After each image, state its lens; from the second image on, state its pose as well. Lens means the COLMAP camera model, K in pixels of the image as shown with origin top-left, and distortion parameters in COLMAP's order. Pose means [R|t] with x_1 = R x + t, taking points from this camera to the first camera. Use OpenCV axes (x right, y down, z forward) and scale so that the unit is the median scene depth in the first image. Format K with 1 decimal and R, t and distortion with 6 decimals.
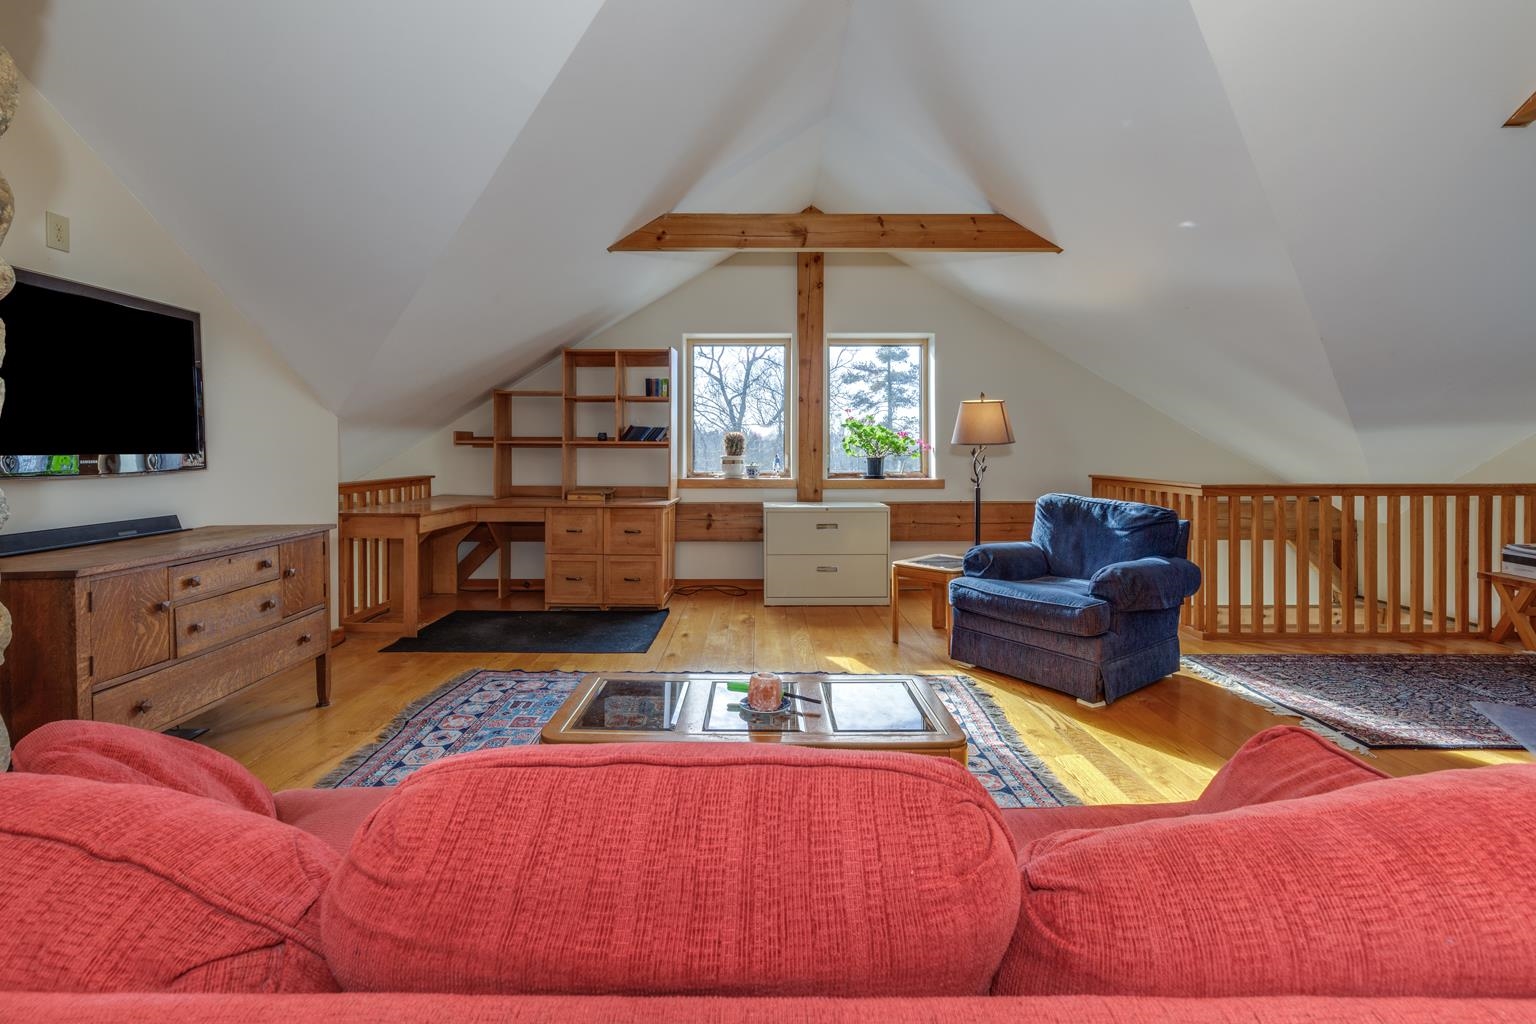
lens RADIAL K [[690.0, 0, 763.0], [0, 690.0, 514.1], [0, 0, 1]] dist [0.007646, -0.000923]
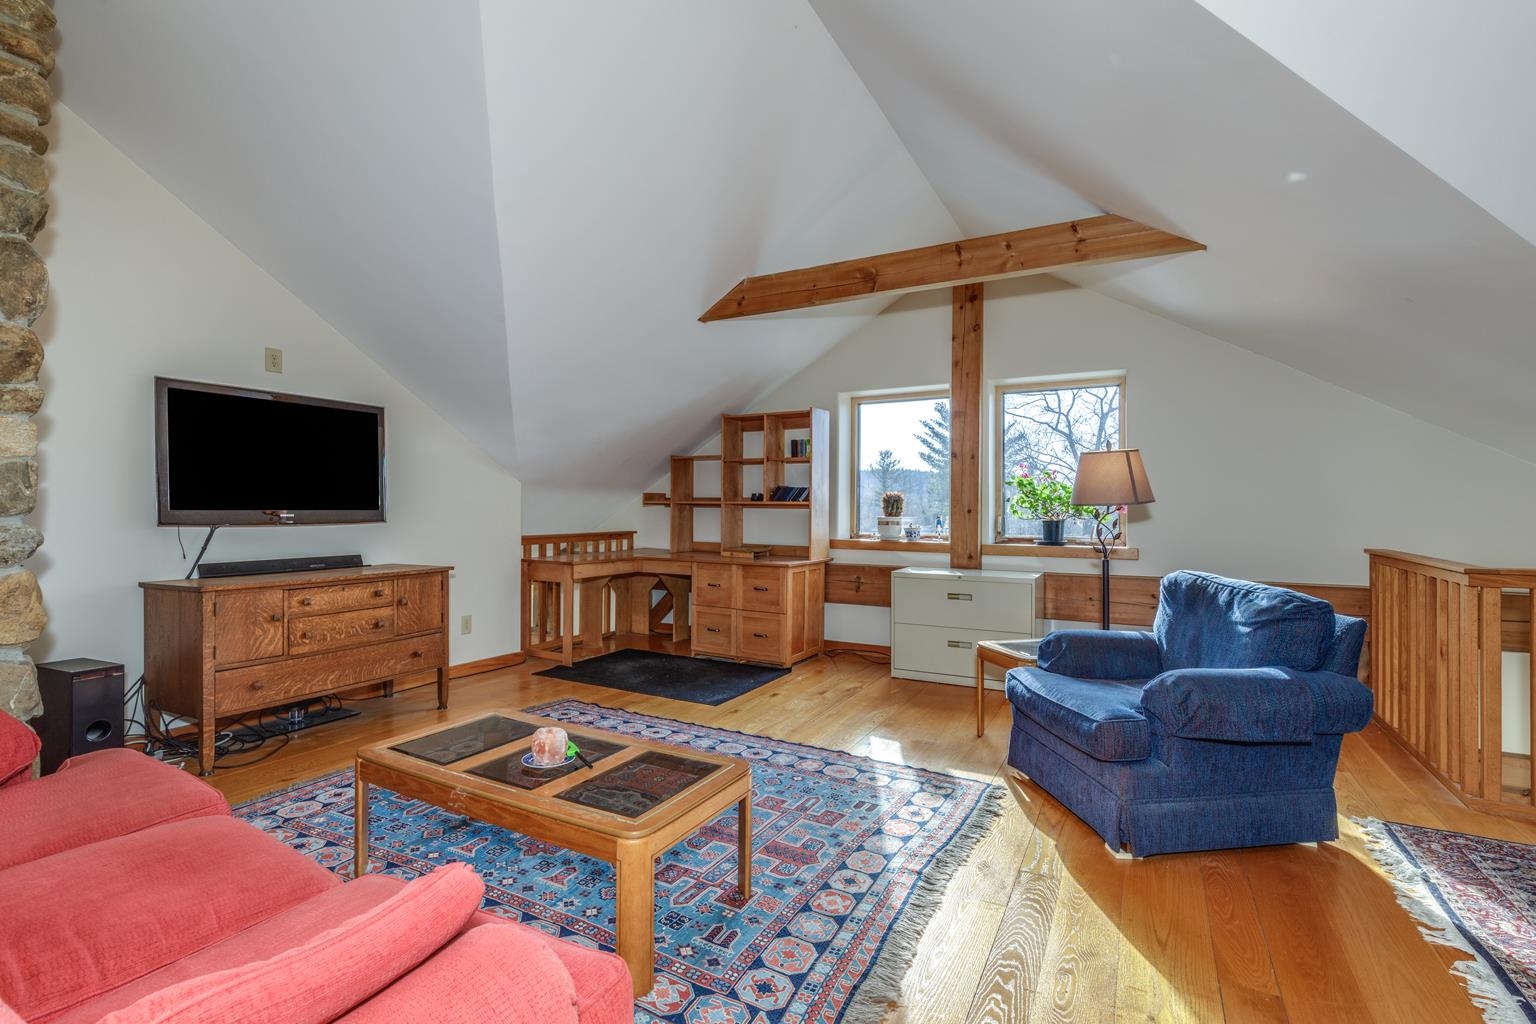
lens RADIAL K [[687.5, 0, 775.0], [0, 687.5, 565.1], [0, 0, 1]] dist [0.004011, 0.000004]
pose [[0.880542, 0.043289, -0.471986, 0.294532], [-0.049688, 0.998764, -0.001094, -0.009786], [0.471356, 0.024415, 0.881605, 0.099866]]
